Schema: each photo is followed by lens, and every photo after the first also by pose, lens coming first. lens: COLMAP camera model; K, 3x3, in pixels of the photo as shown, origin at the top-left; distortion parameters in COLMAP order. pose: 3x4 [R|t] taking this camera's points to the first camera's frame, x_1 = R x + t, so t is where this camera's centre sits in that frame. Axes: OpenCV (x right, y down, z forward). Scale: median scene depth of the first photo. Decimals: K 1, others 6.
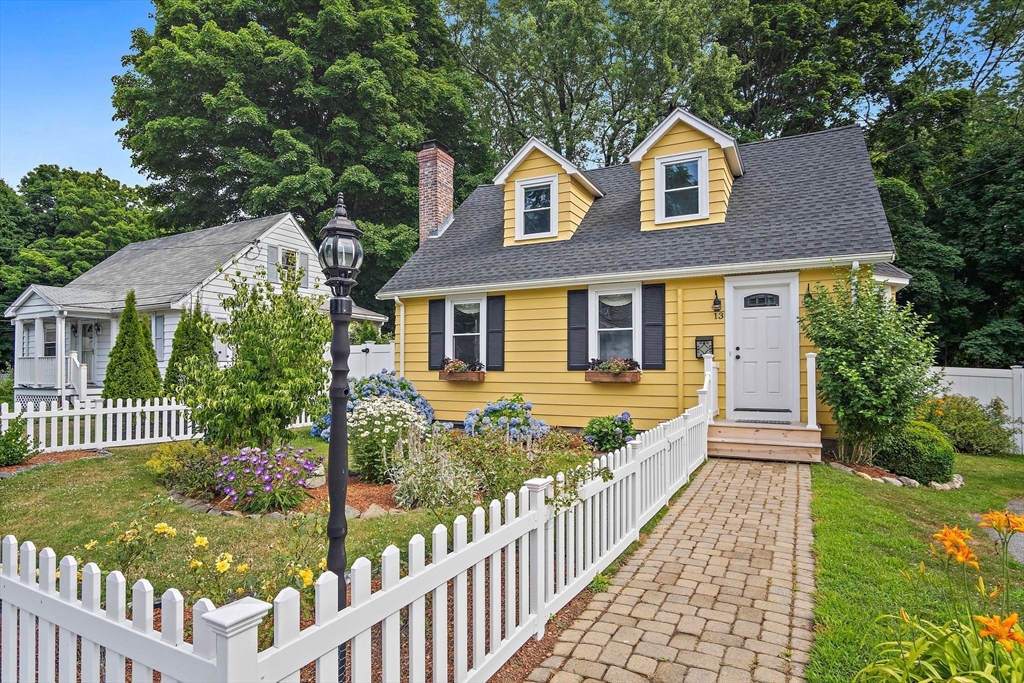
lens RADIAL K [[561.1, 0, 508.5], [0, 561.1, 357.6], [0, 0, 1]] dist [-0.028544, 0.005484]
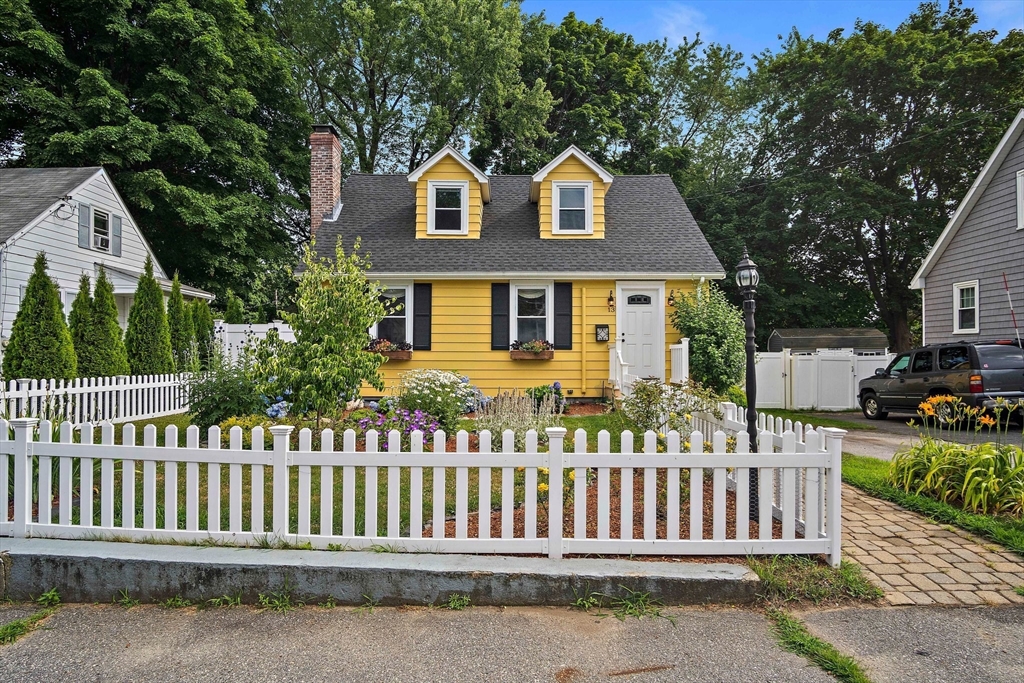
lens RADIAL K [[561.1, 0, 504.9], [0, 561.1, 348.8], [0, 0, 1]] dist [-0.028544, 0.005484]
pose [[0.892537, 0.007735, 0.450909, -0.304305], [-0.011380, 0.999921, 0.005373, 0.009942], [-0.450831, -0.009927, 0.892554, -0.058548]]
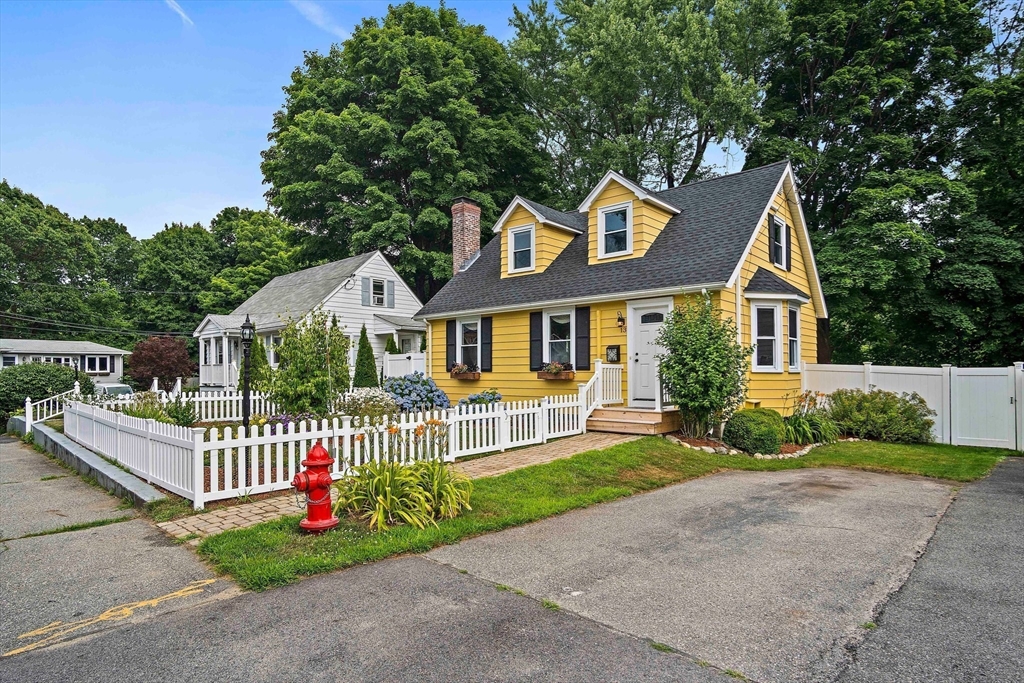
lens RADIAL K [[561.1, 0, 500.3], [0, 561.1, 367.0], [0, 0, 1]] dist [-0.028544, 0.005484]
pose [[0.966891, -0.008624, -0.255044, 0.287687], [0.012117, 0.999853, 0.012126, -0.003644], [0.254902, -0.014815, 0.966853, -0.255657]]
